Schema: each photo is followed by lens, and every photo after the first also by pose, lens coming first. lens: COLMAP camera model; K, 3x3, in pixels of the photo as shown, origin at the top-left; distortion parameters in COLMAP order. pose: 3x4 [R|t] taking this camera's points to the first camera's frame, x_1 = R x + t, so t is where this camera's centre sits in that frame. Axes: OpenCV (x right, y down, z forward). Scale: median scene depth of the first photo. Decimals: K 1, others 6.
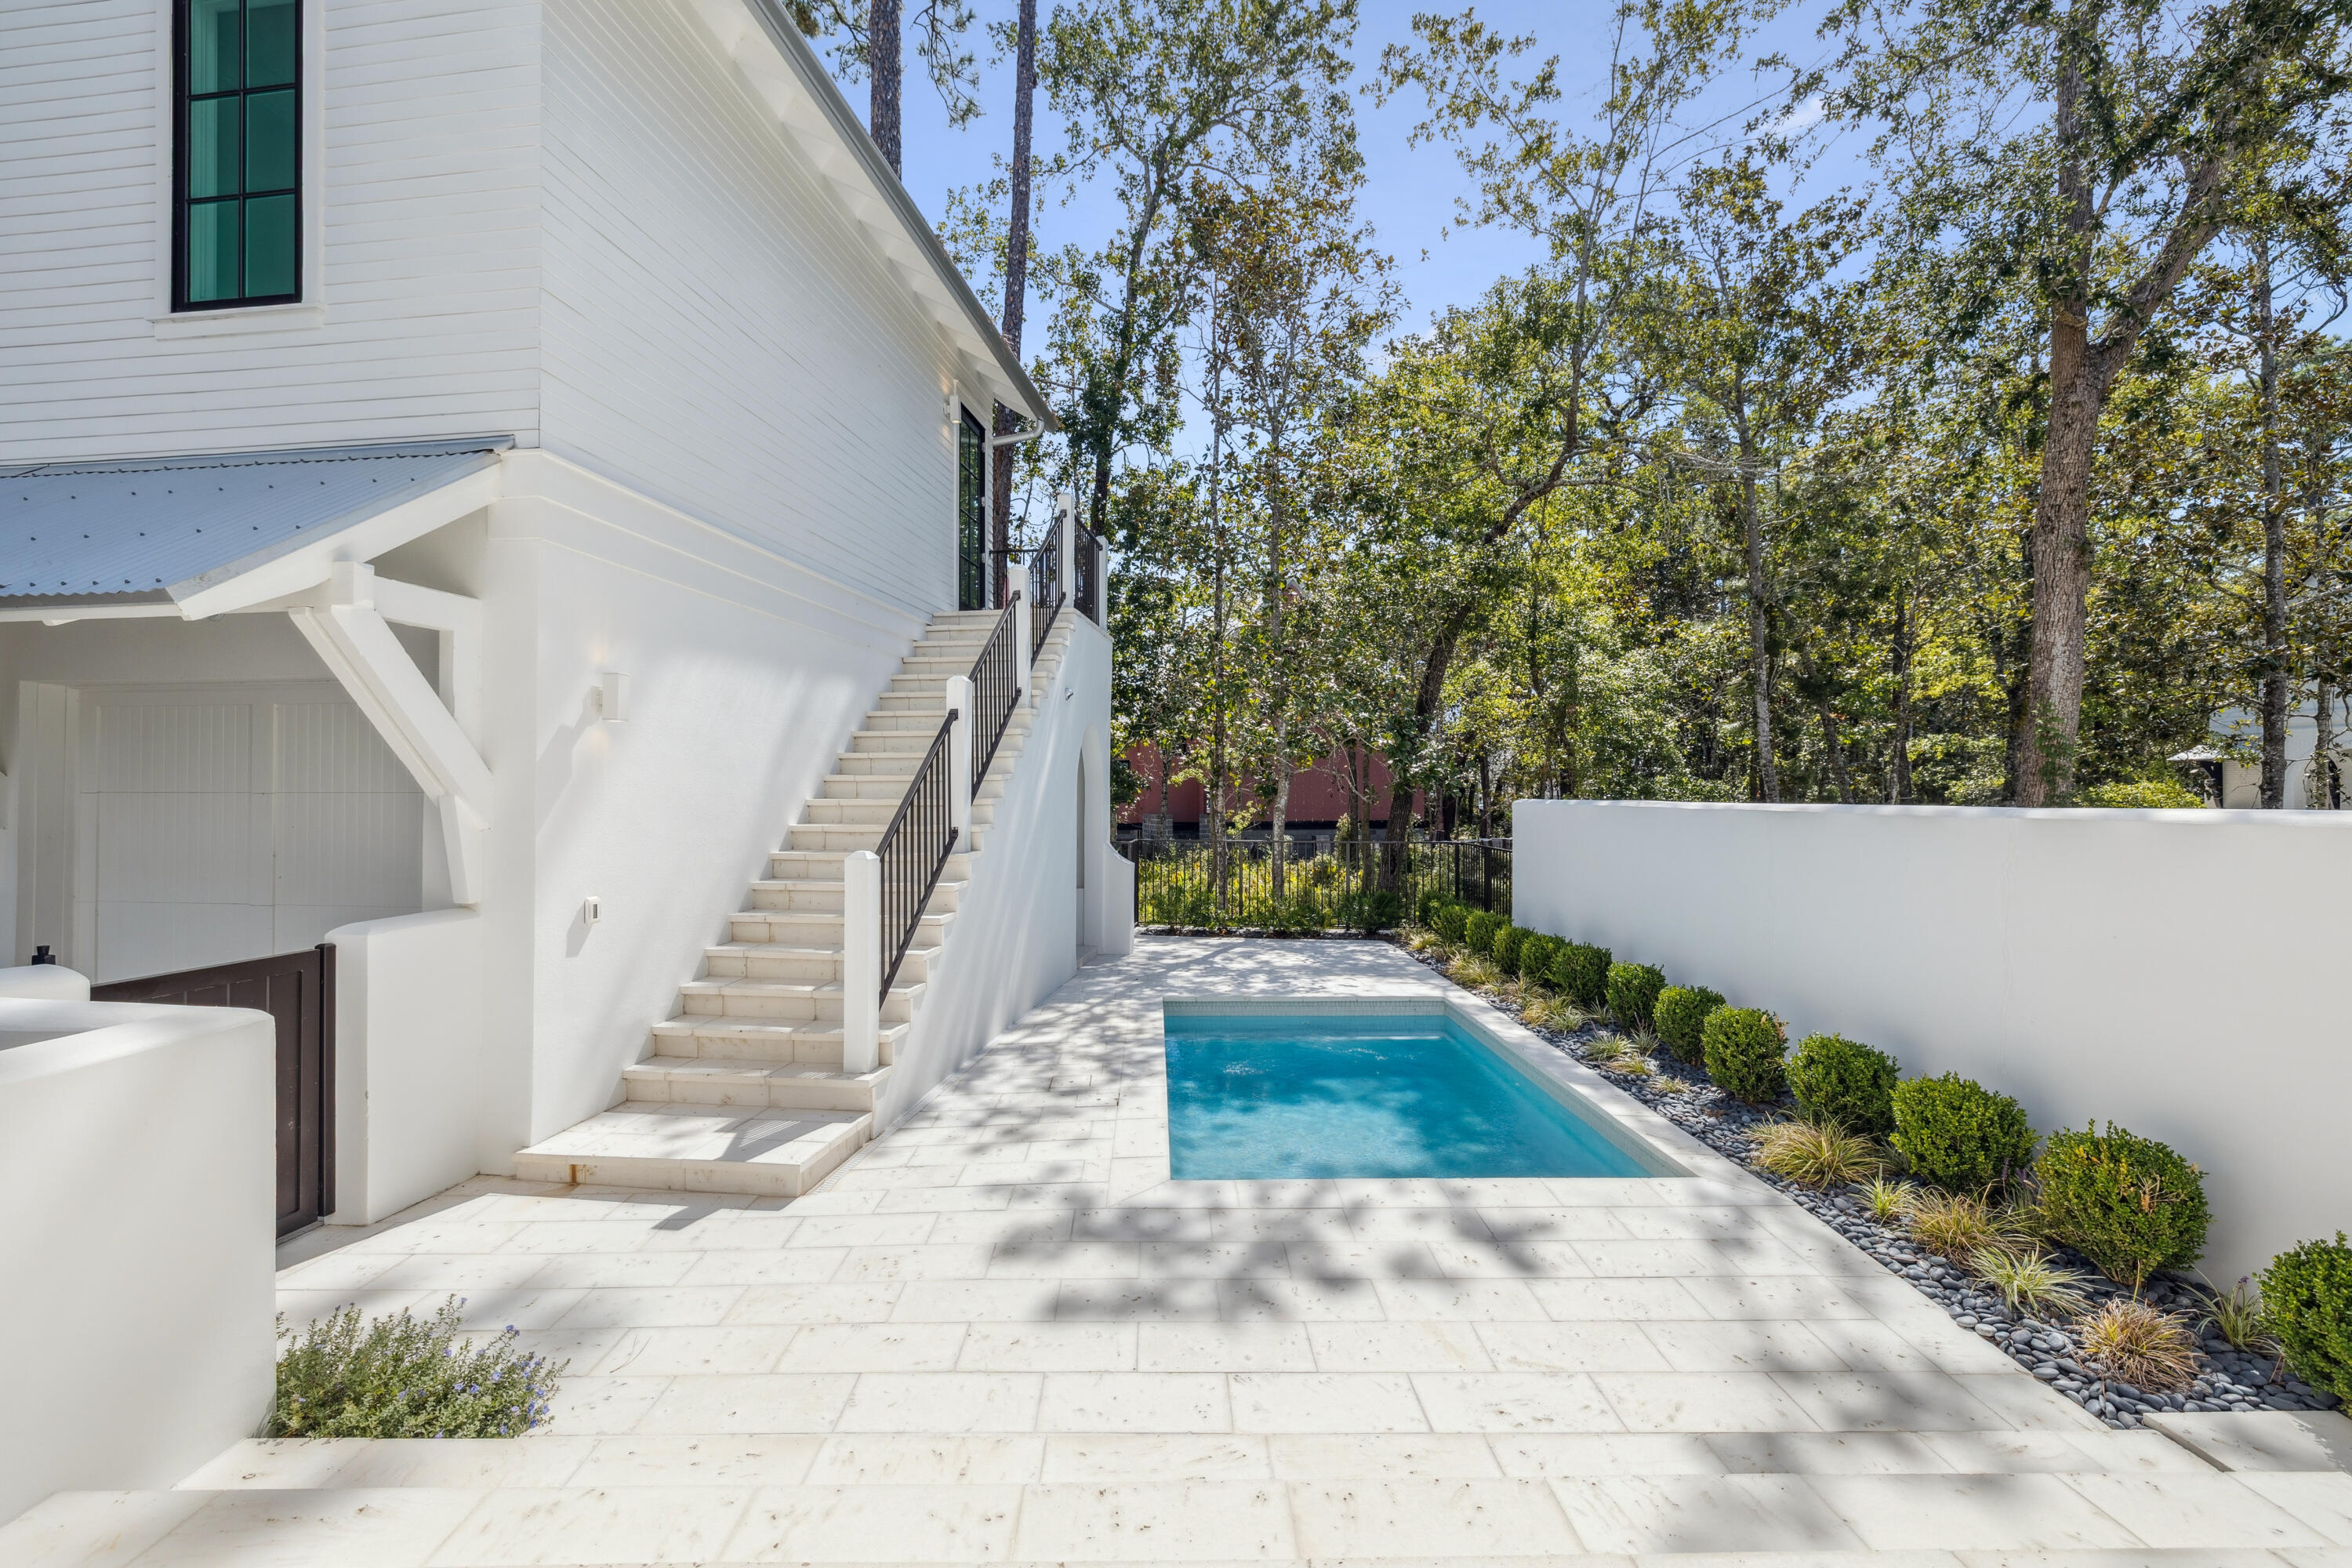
lens RADIAL K [[996.0, 0, 1157.9], [0, 996.0, 788.9], [0, 0, 1]] dist [-0.001028, 0.000767]
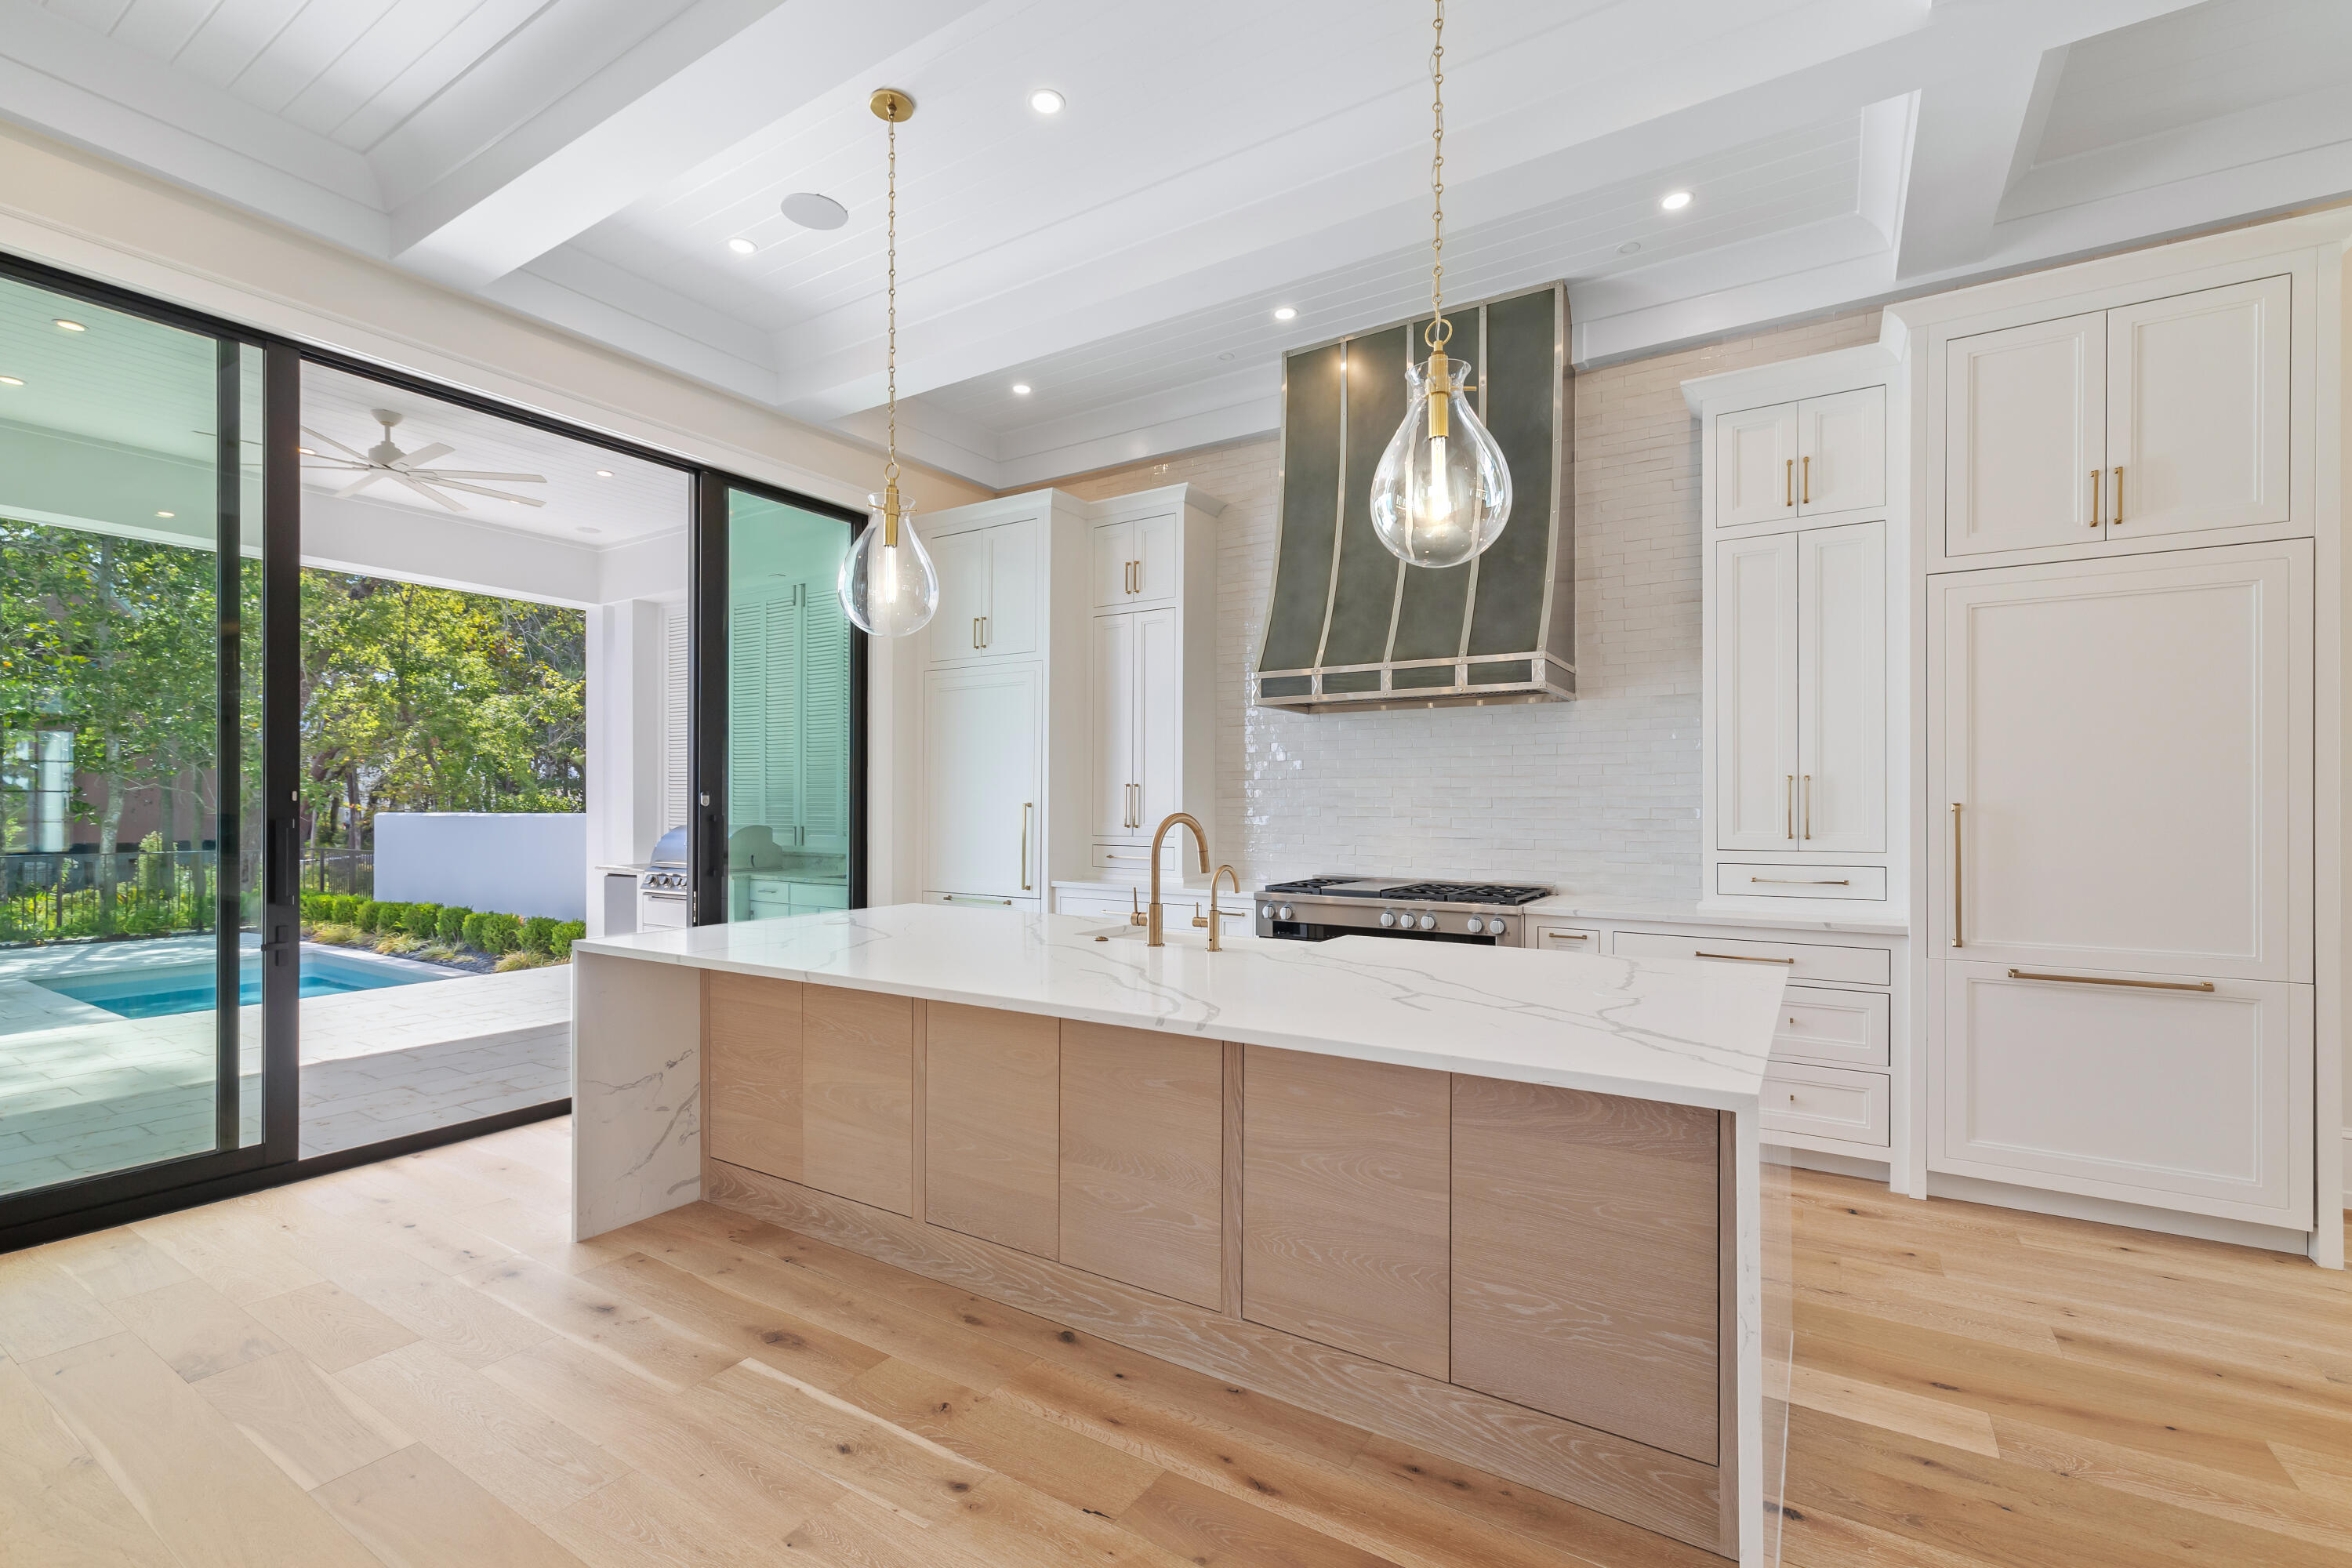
lens RADIAL K [[996.0, 0, 1161.7], [0, 996.0, 791.4], [0, 0, 1]] dist [-0.001028, 0.000767]
pose [[0.541183, 0.010477, 0.840840, -0.254248], [-0.002025, 0.999936, -0.011155, -0.006467], [-0.840903, 0.004334, 0.541169, -0.785316]]
